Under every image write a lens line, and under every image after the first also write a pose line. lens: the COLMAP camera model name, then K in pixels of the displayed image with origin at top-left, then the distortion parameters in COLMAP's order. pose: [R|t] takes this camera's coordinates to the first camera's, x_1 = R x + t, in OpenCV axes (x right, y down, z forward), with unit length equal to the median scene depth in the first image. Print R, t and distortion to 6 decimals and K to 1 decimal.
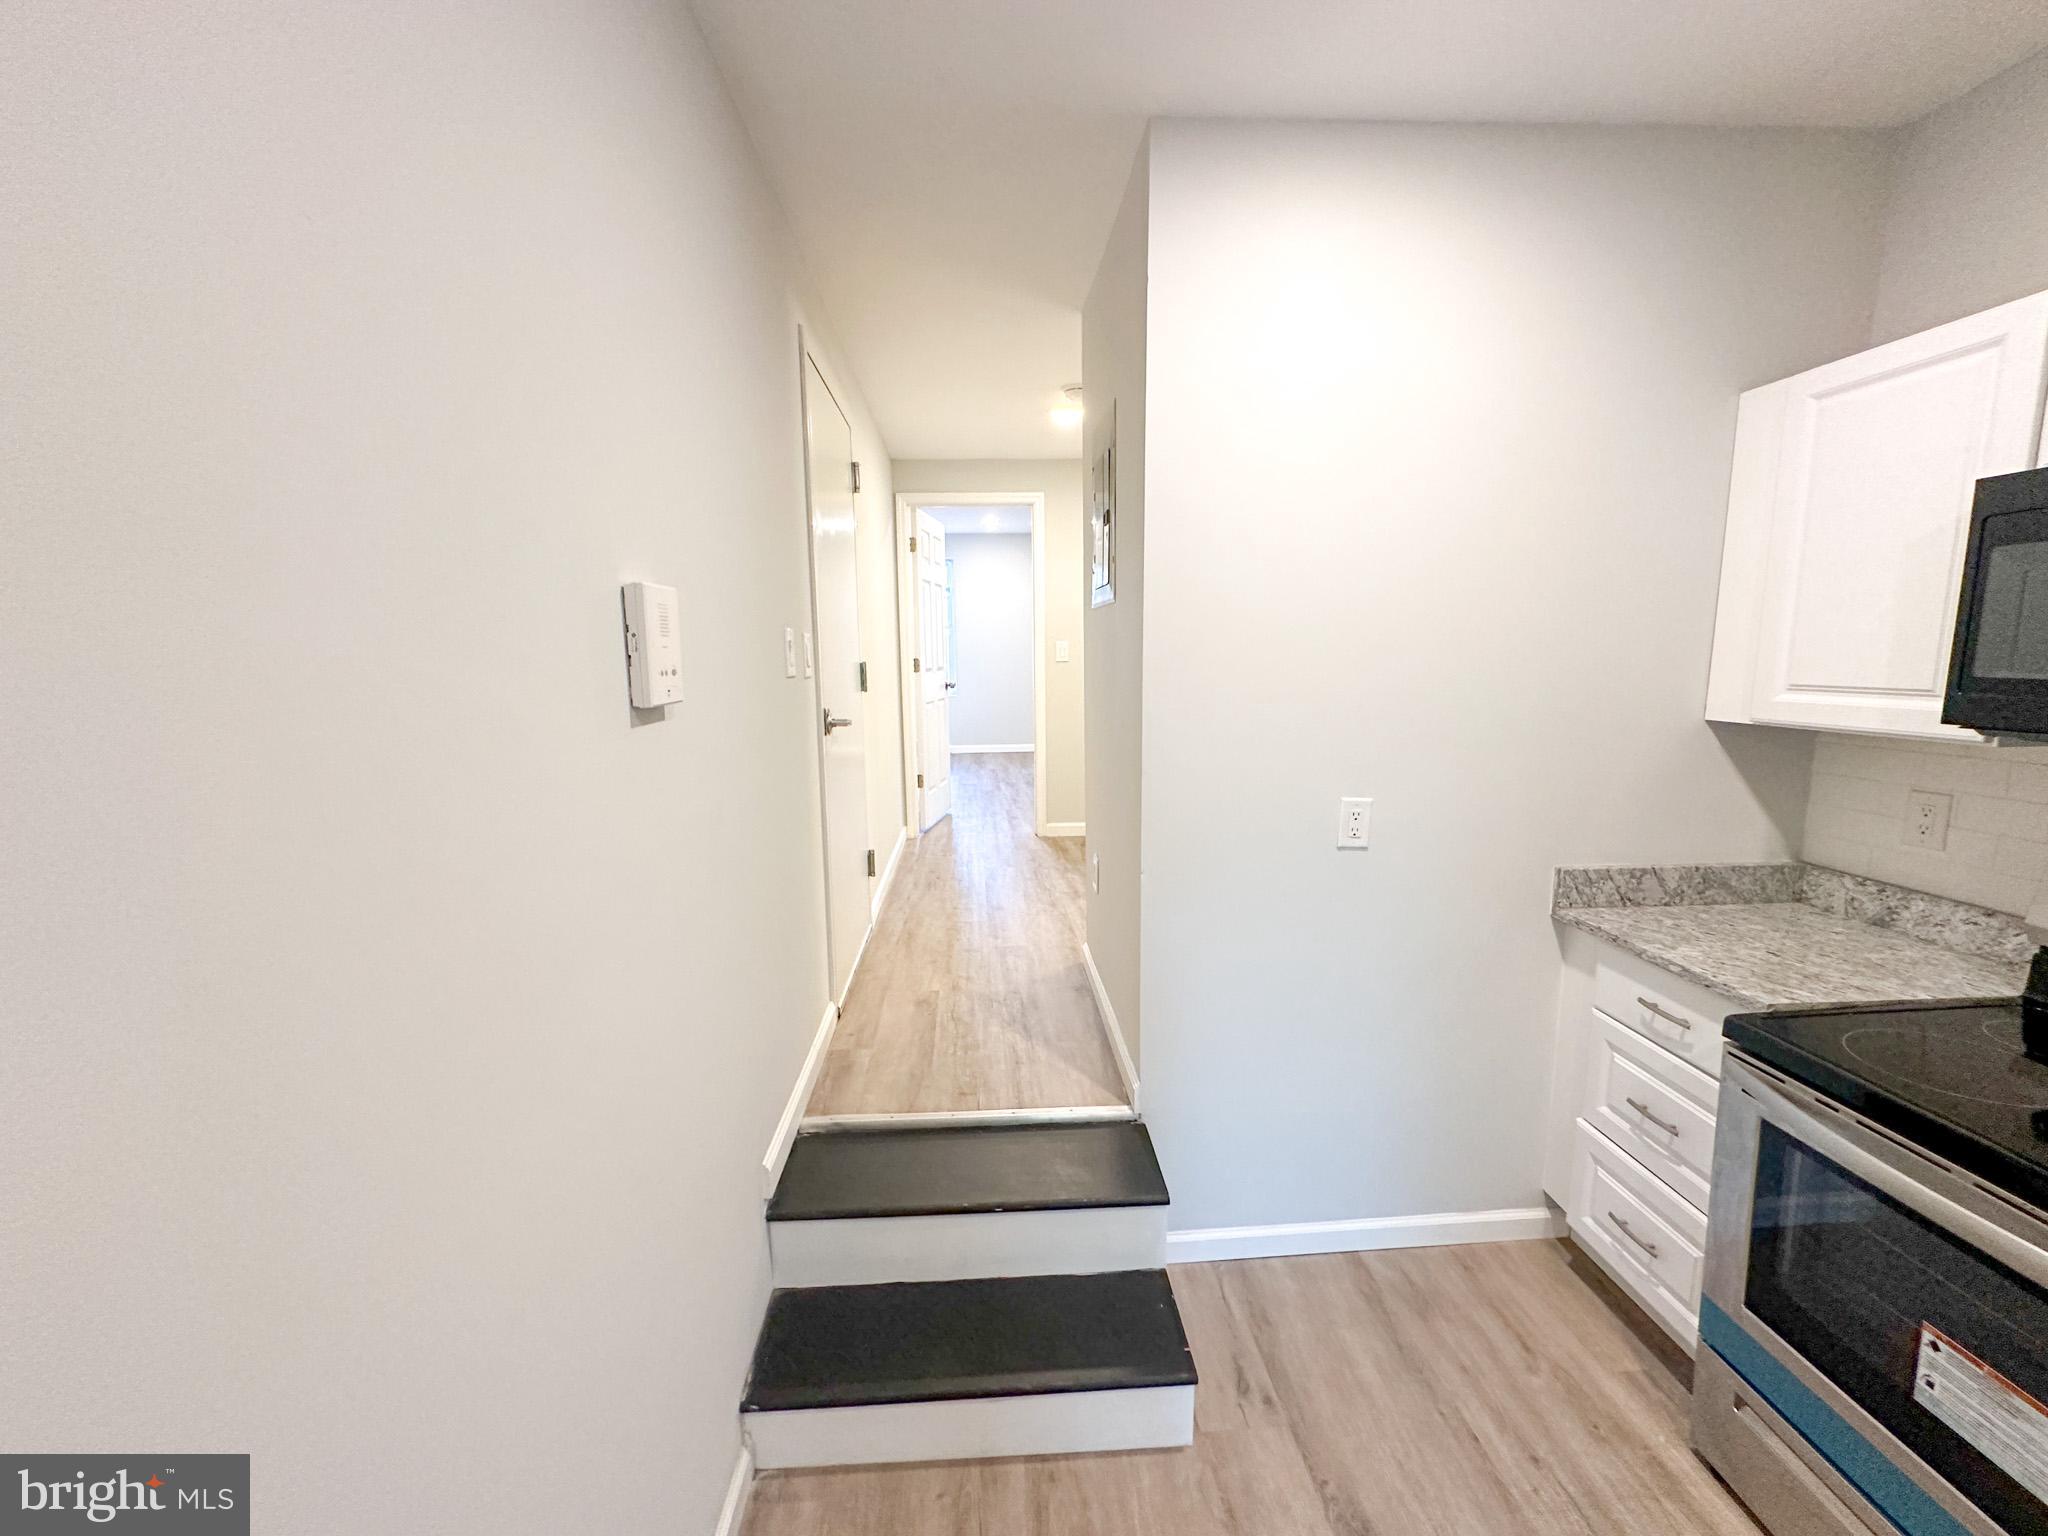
lens RADIAL K [[816.2, 0, 1023.3], [0, 816.2, 768.6], [0, 0, 1]] dist [-0.003121, 0.000421]
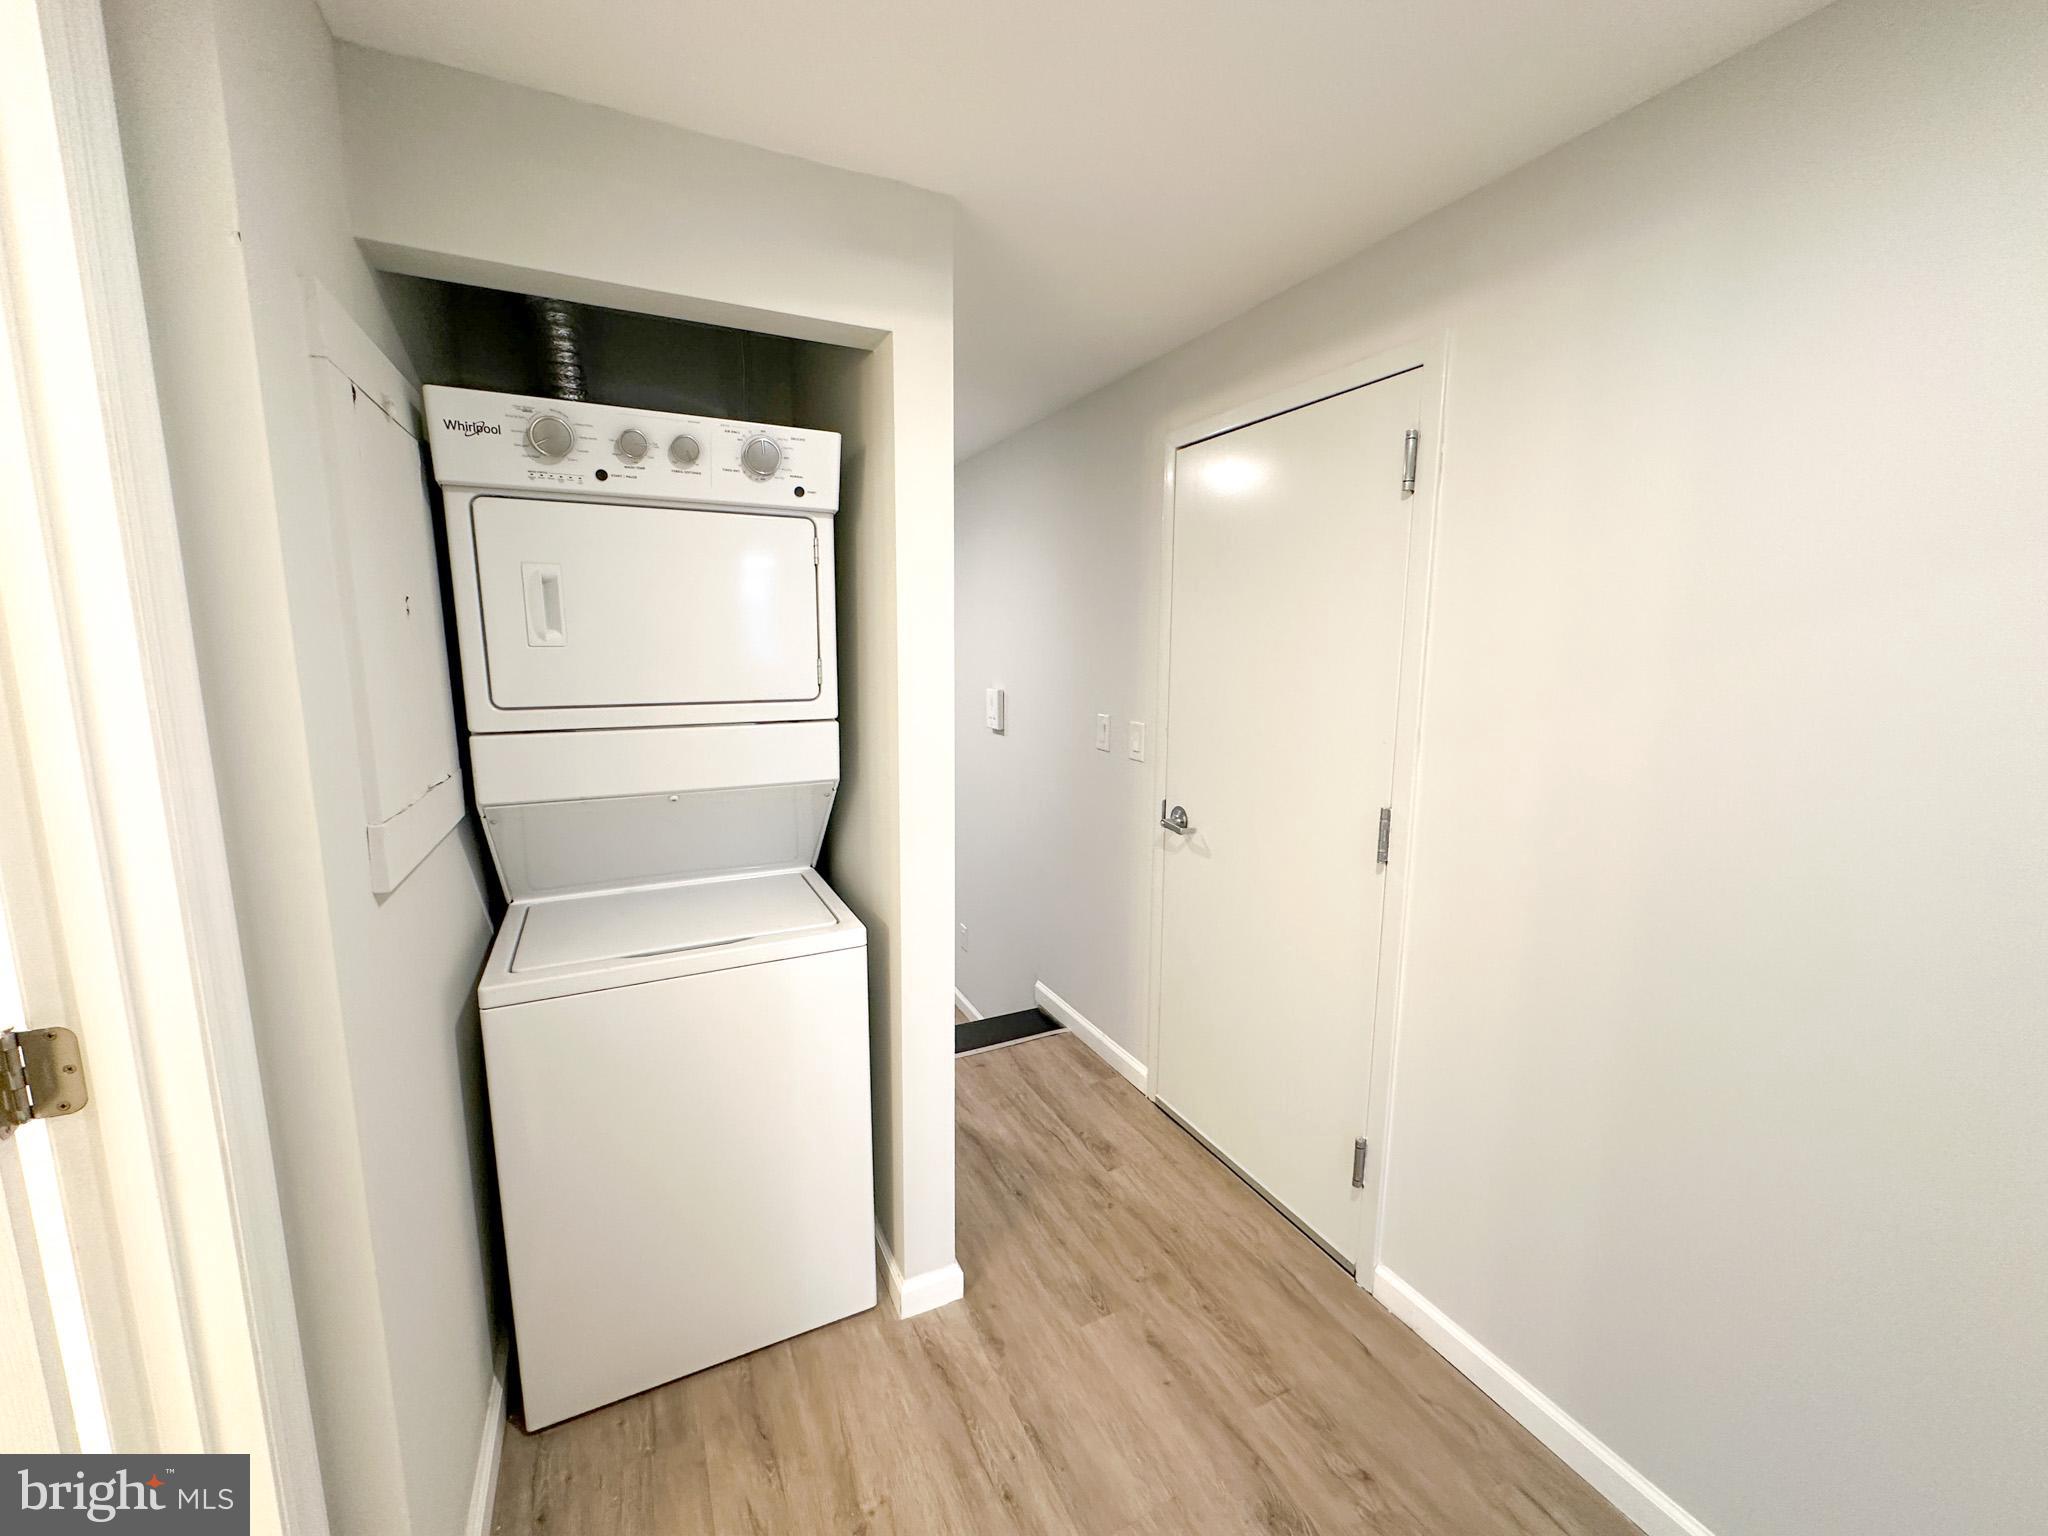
lens RADIAL K [[816.2, 0, 1023.3], [0, 816.2, 768.6], [0, 0, 1]] dist [-0.003121, 0.000421]
pose [[-0.919225, 0.067546, -0.387896, 0.370943], [-0.054218, 0.954075, 0.294622, -0.487225], [0.389982, 0.291855, -0.873347, 2.216883]]
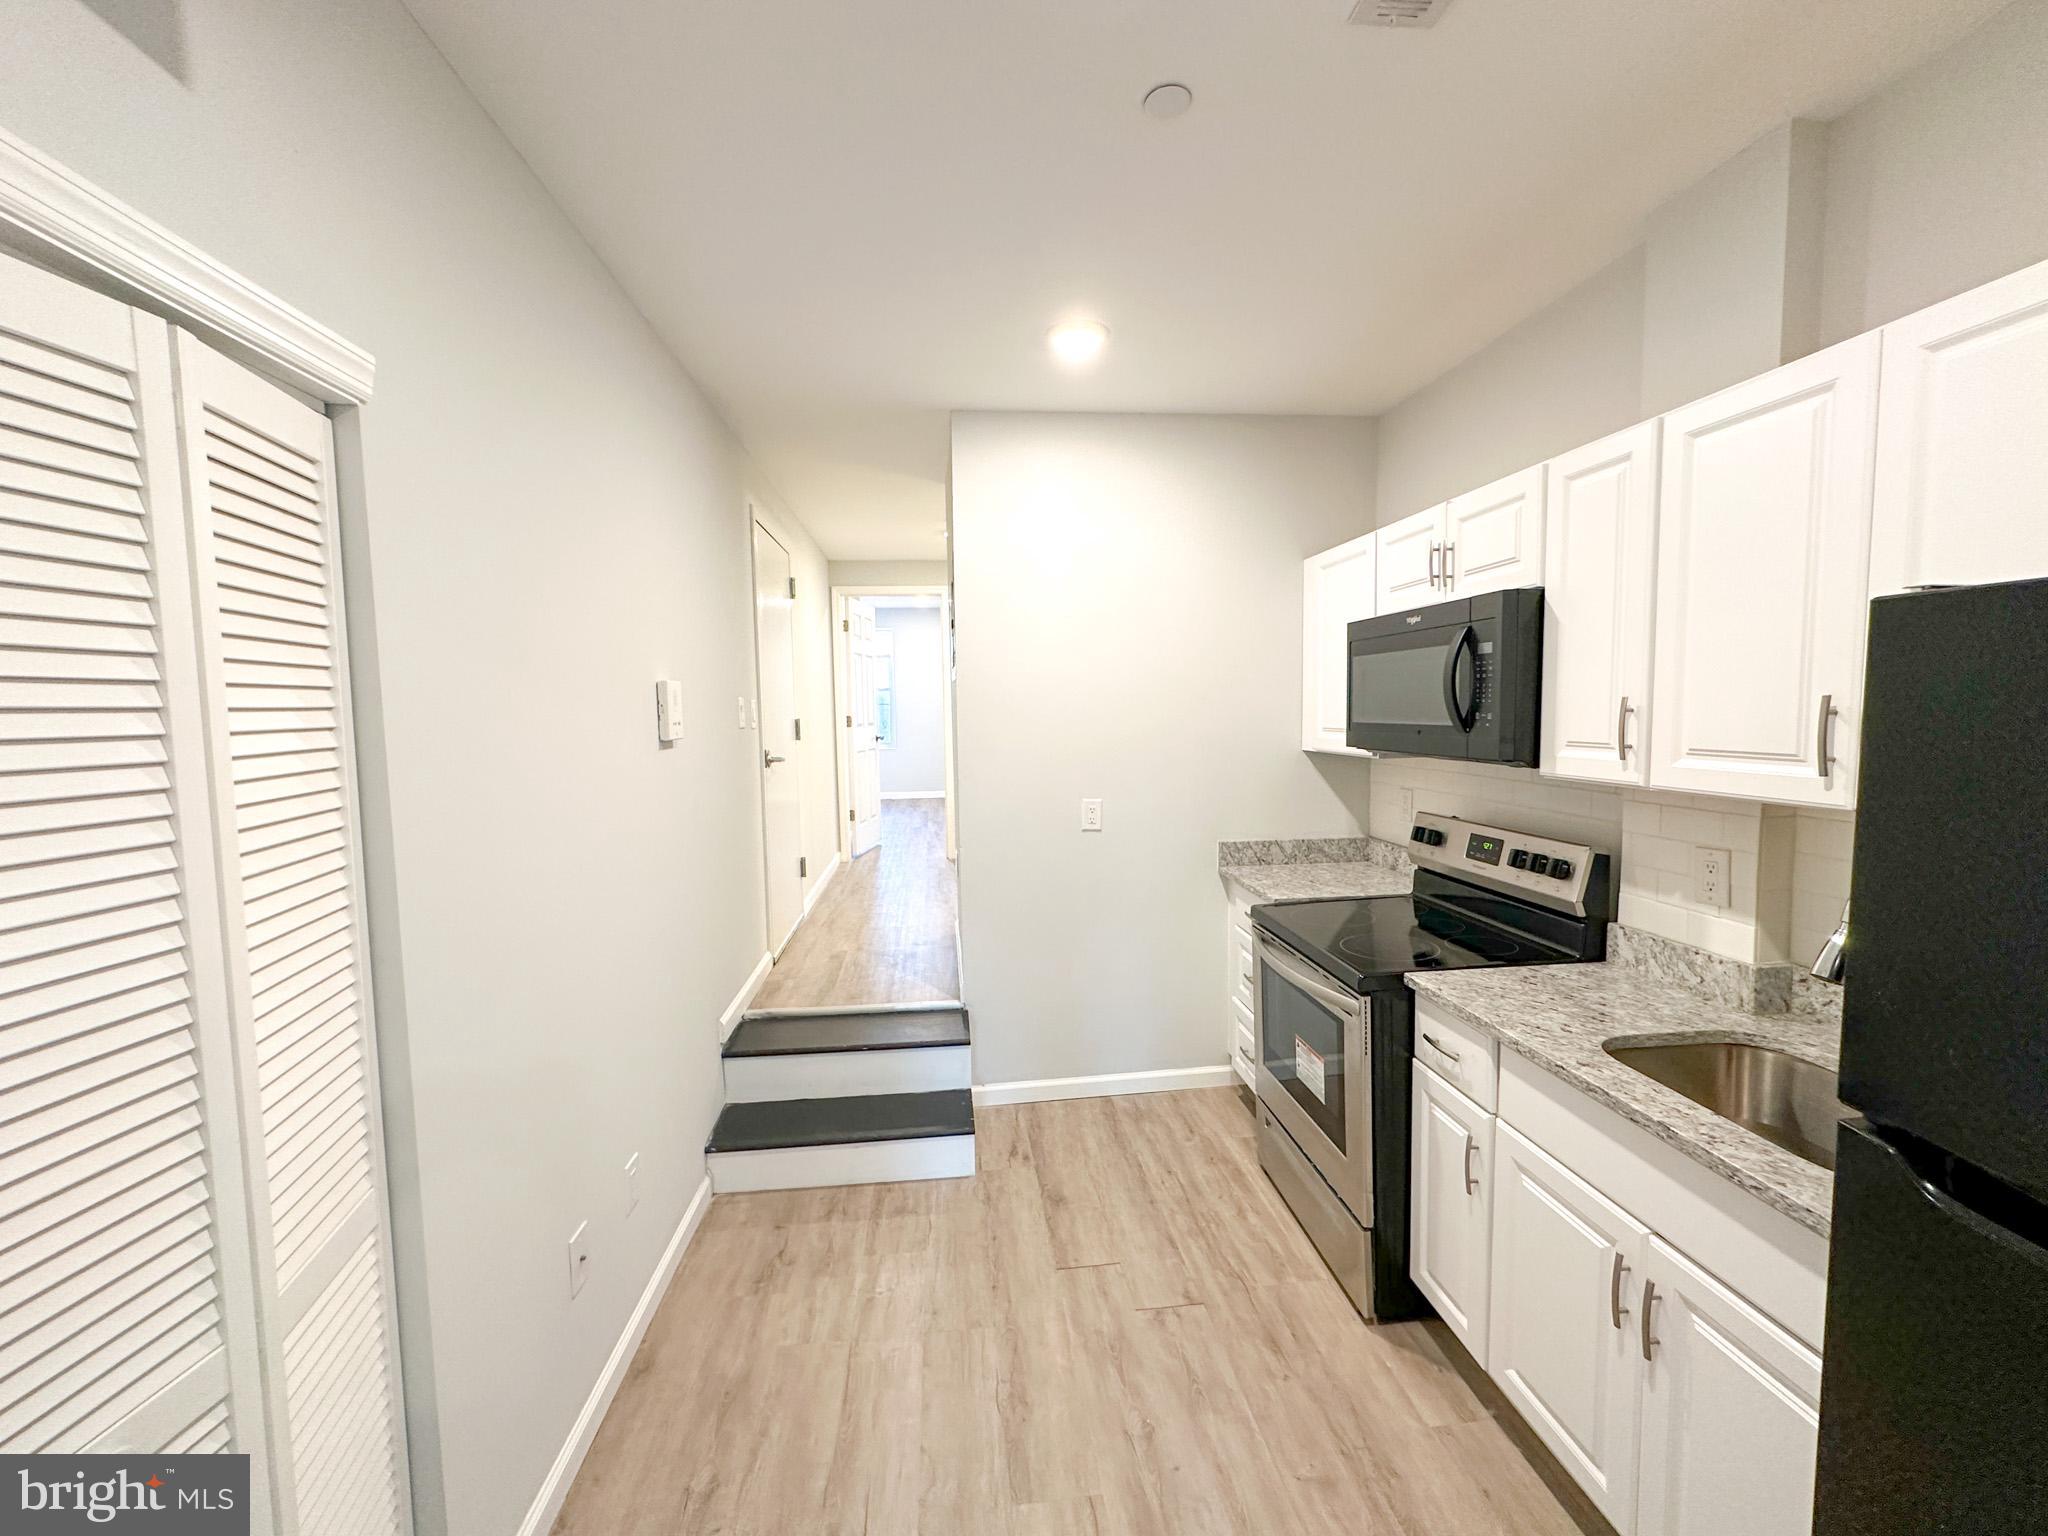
lens RADIAL K [[816.2, 0, 1023.3], [0, 816.2, 768.6], [0, 0, 1]] dist [-0.003121, 0.000421]
pose [[0.998919, -0.008960, 0.045619, 0.196054], [0.012091, 0.997556, -0.068821, 0.085152], [-0.044891, 0.069298, 0.996585, -0.622343]]
